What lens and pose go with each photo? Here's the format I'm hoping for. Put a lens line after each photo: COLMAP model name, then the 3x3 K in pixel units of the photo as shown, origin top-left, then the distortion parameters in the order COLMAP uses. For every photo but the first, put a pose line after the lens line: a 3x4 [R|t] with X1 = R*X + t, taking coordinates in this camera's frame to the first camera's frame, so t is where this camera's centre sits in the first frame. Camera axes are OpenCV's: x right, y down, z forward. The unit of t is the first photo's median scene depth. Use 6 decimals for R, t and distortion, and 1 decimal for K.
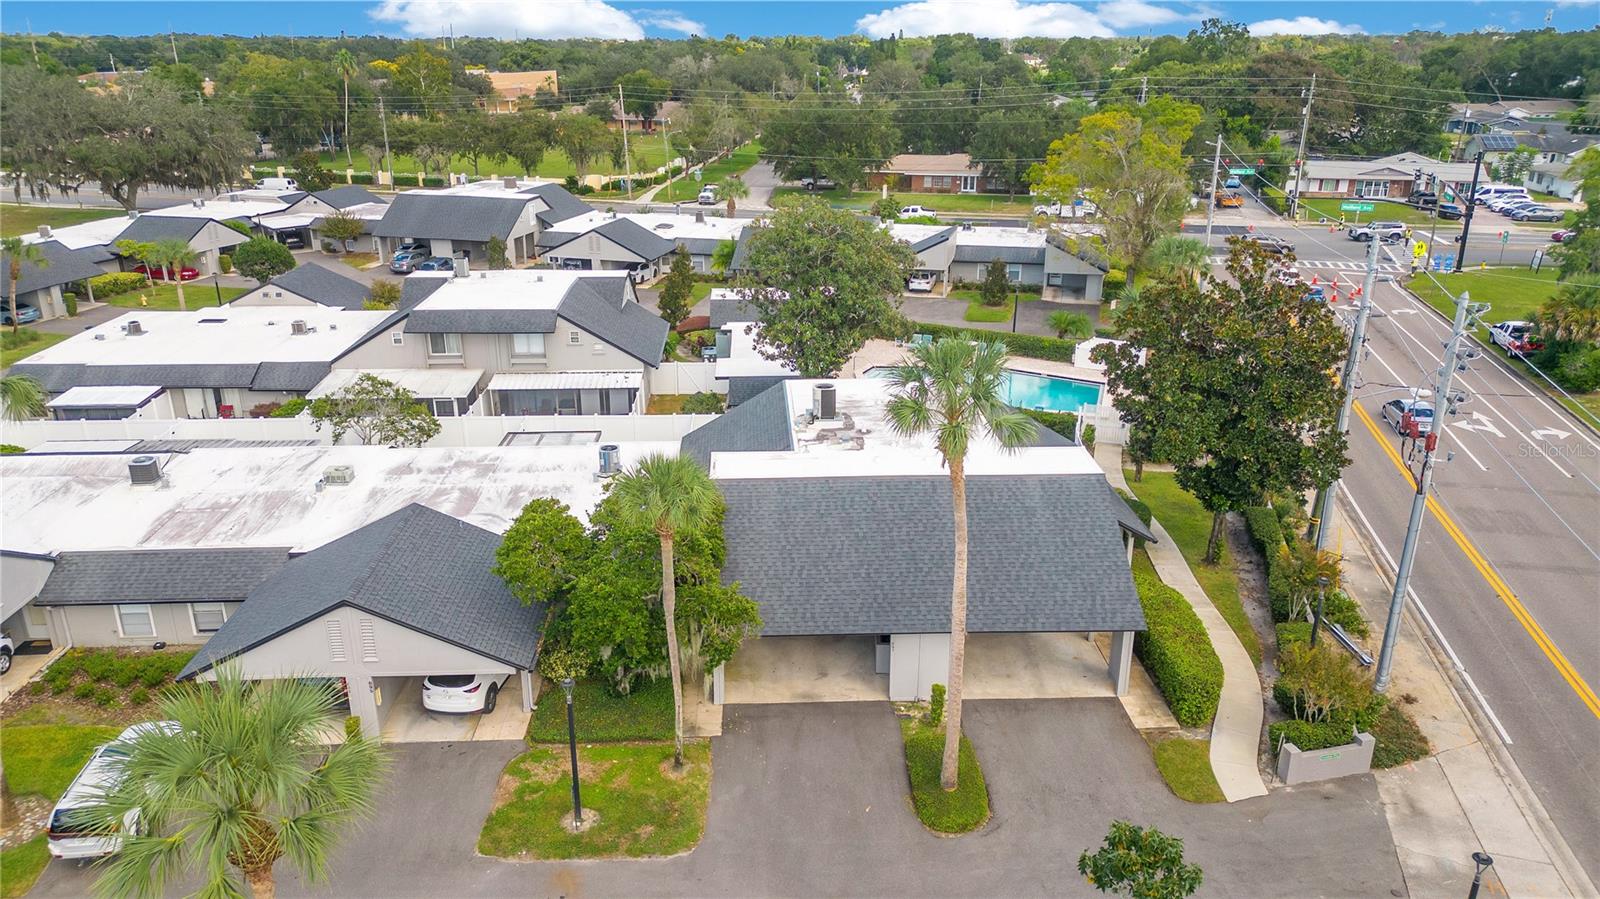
lens RADIAL K [[1120.0, 0, 796.4], [0, 1120.0, 443.9], [0, 0, 1]] dist [0.074707, -0.069173]
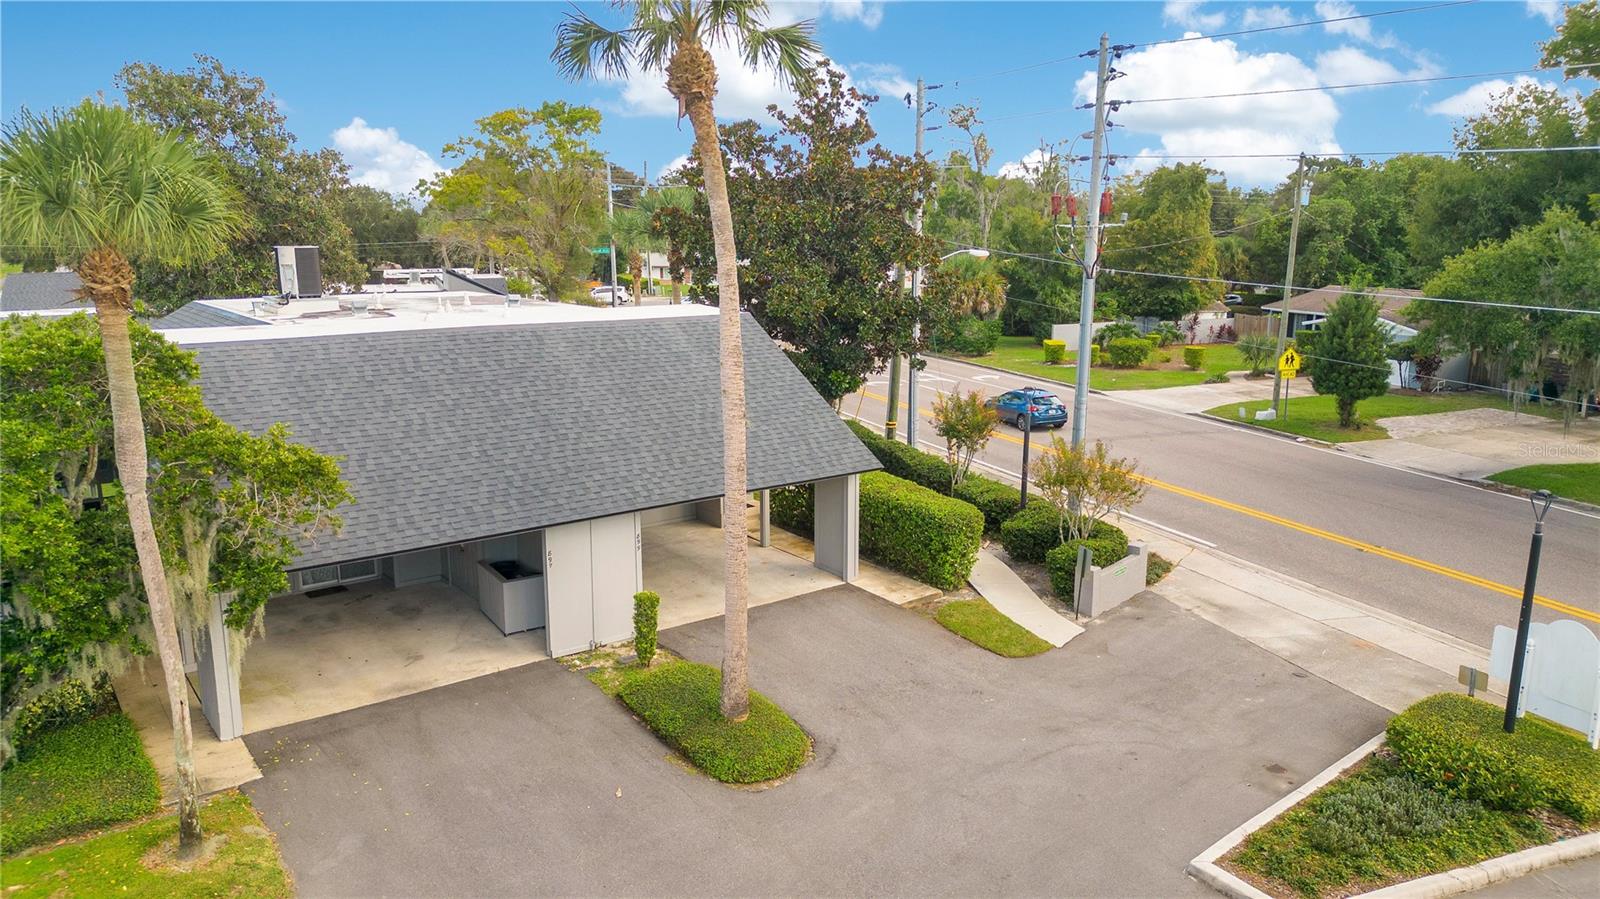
lens RADIAL K [[1120.0, 0, 796.4], [0, 1120.0, 443.9], [0, 0, 1]] dist [0.074707, -0.069173]
pose [[0.824590, -0.110971, 0.554740, -0.075726], [0.194670, 0.976349, -0.094055, 0.117508], [-0.531182, 0.185548, 0.826691, 0.246389]]
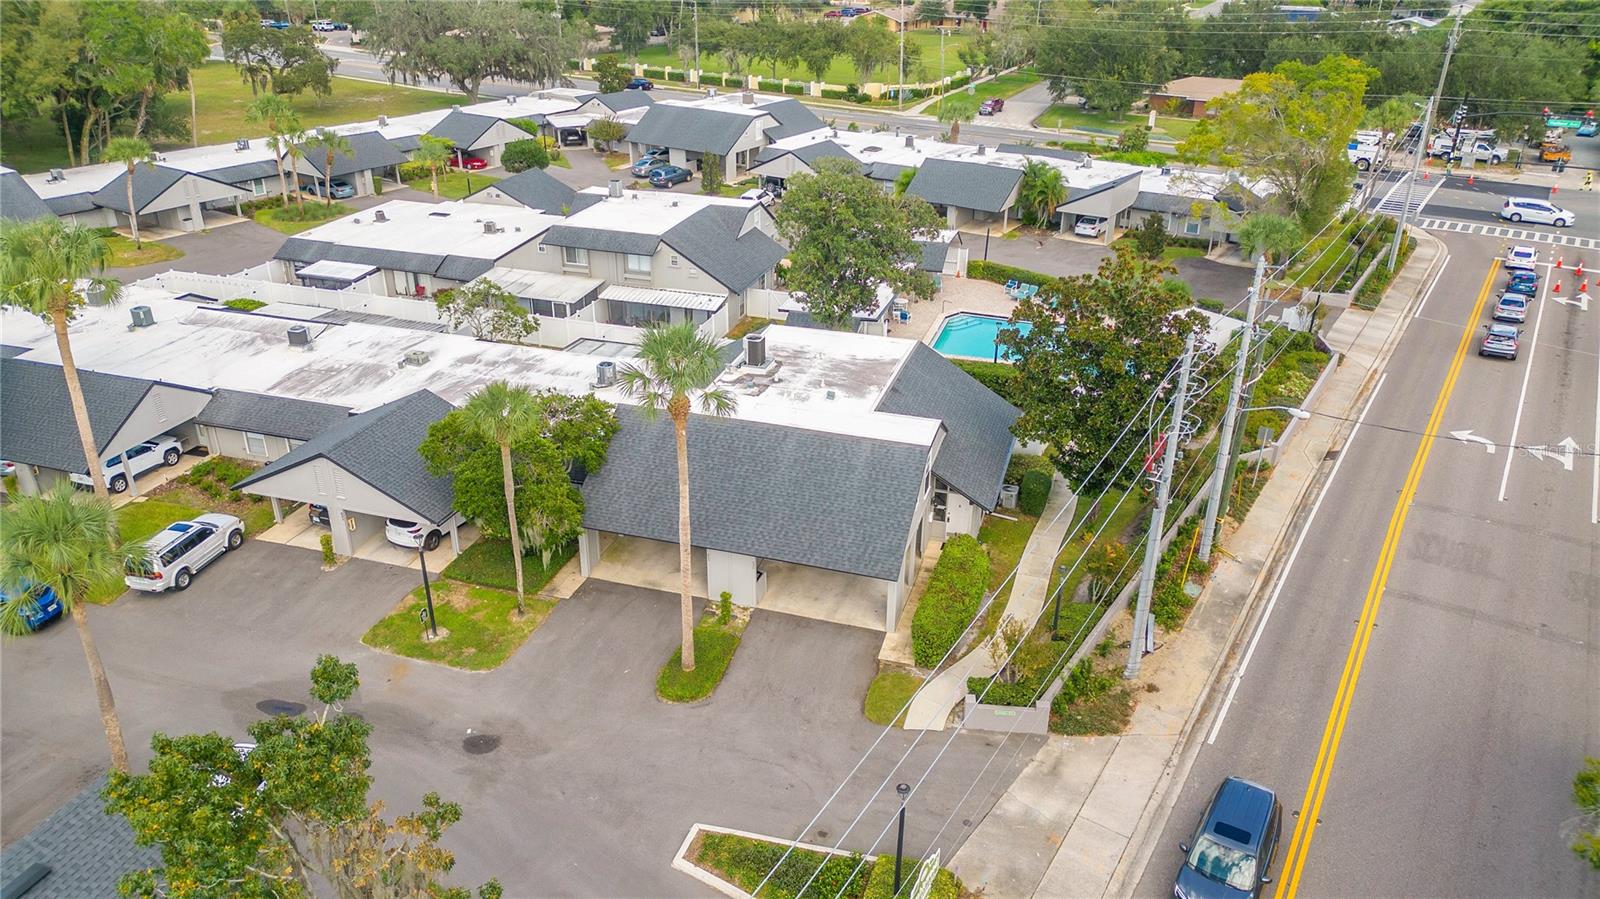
lens RADIAL K [[1120.0, 0, 796.4], [0, 1120.0, 443.9], [0, 0, 1]] dist [0.074707, -0.069173]
pose [[0.940418, 0.152151, -0.304078, 0.311828], [-0.122082, 0.985756, 0.115678, -0.058318], [0.317347, -0.071663, 0.945598, -0.081178]]
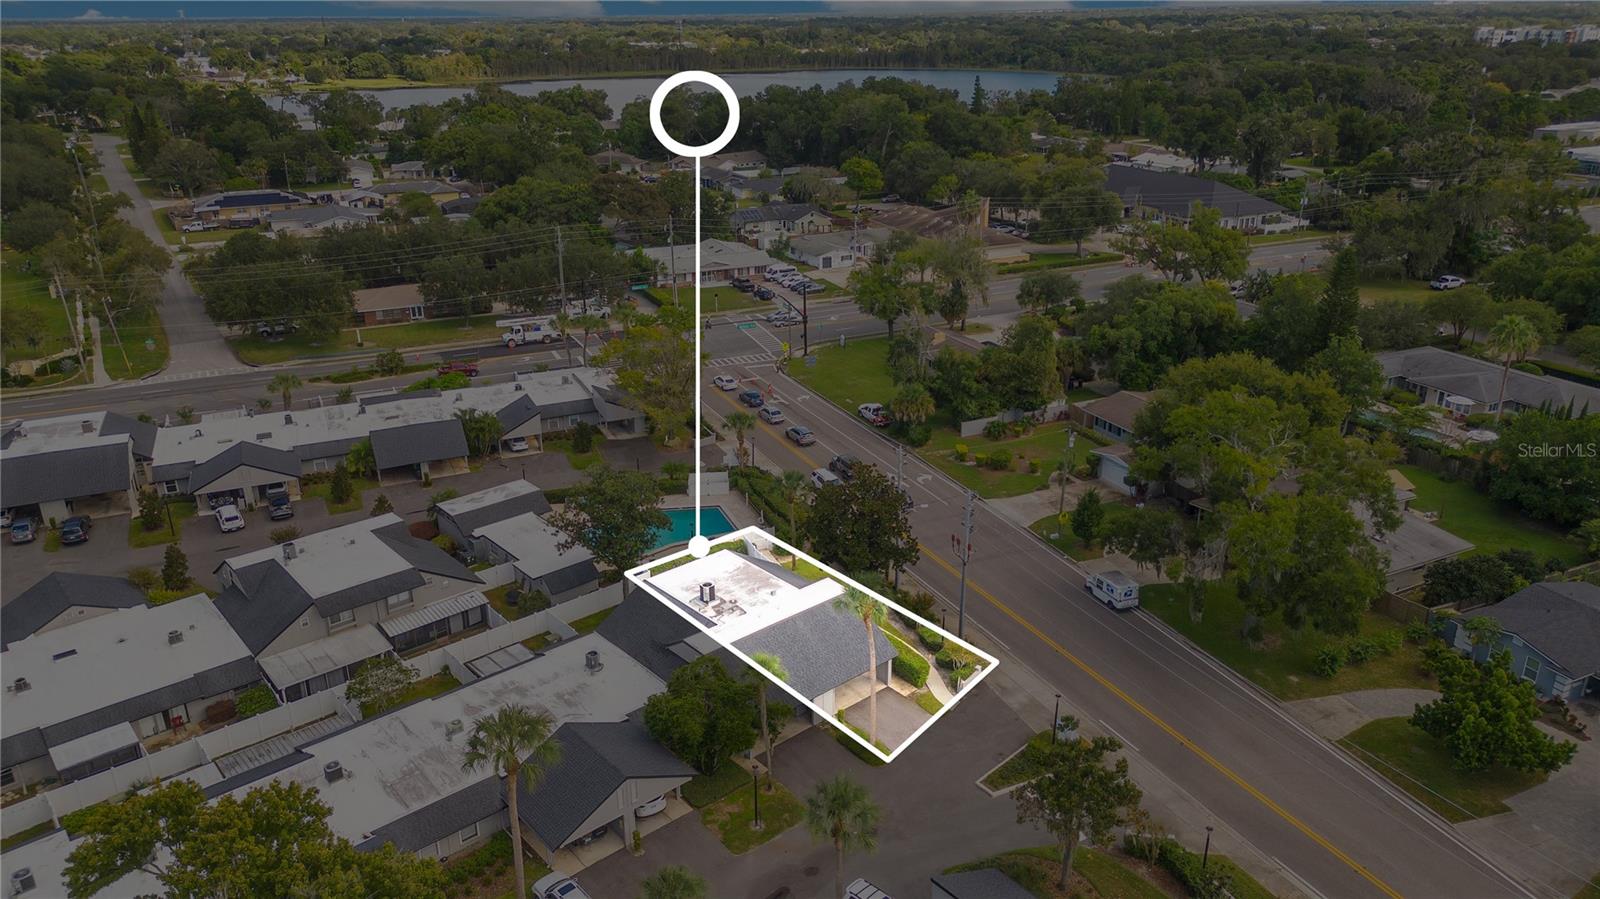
lens RADIAL K [[1120.0, 0, 796.4], [0, 1120.0, 443.9], [0, 0, 1]] dist [0.074707, -0.069173]
pose [[0.784624, -0.228553, 0.576306, -0.632611], [0.218389, 0.971877, 0.088099, -0.294658], [-0.580234, 0.056734, 0.812472, -0.458738]]
